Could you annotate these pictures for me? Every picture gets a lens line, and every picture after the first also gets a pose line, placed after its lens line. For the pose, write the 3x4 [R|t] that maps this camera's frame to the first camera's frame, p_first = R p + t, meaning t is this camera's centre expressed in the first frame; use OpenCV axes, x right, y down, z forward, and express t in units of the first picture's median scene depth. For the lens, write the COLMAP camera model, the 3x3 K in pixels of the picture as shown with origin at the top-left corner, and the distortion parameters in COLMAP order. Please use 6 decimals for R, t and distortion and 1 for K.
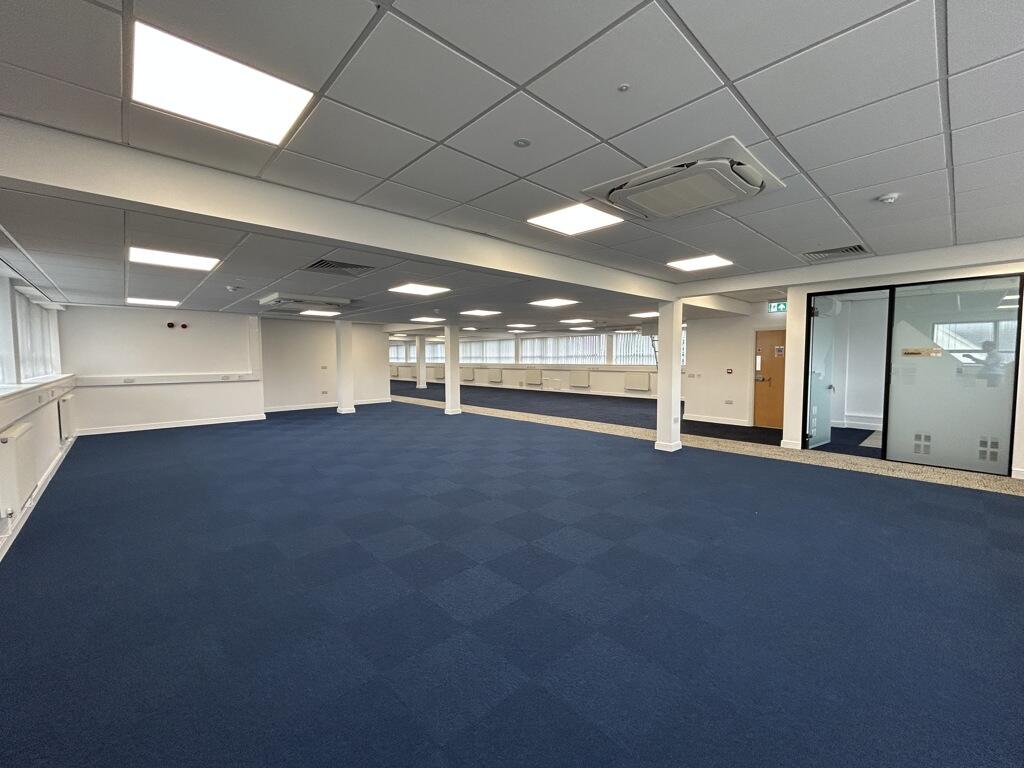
lens RADIAL K [[414.7, 0, 515.9], [0, 414.7, 381.6], [0, 0, 1]] dist [0.000498, -0.000001]
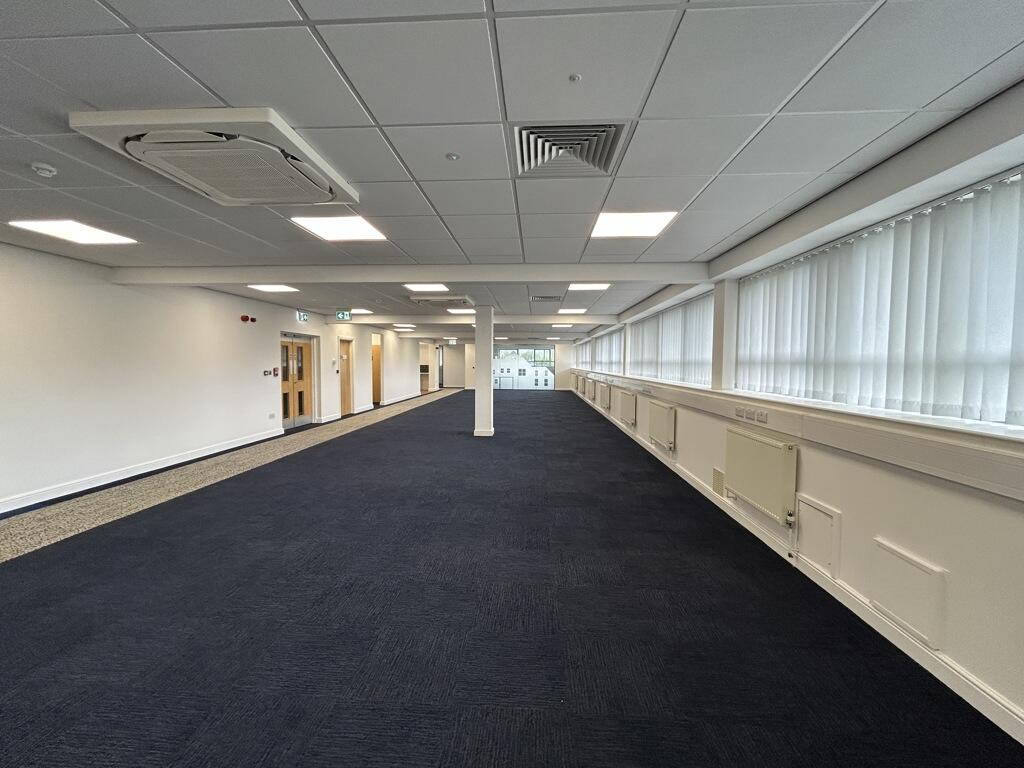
lens RADIAL K [[414.7, 0, 506.8], [0, 414.7, 376.8], [0, 0, 1]] dist [0.000498, -0.000001]
pose [[0.684035, 0.033025, -0.728702, 0.096320], [-0.049756, 0.998760, -0.001442, -0.045466], [0.727751, 0.037243, 0.684830, 0.762858]]
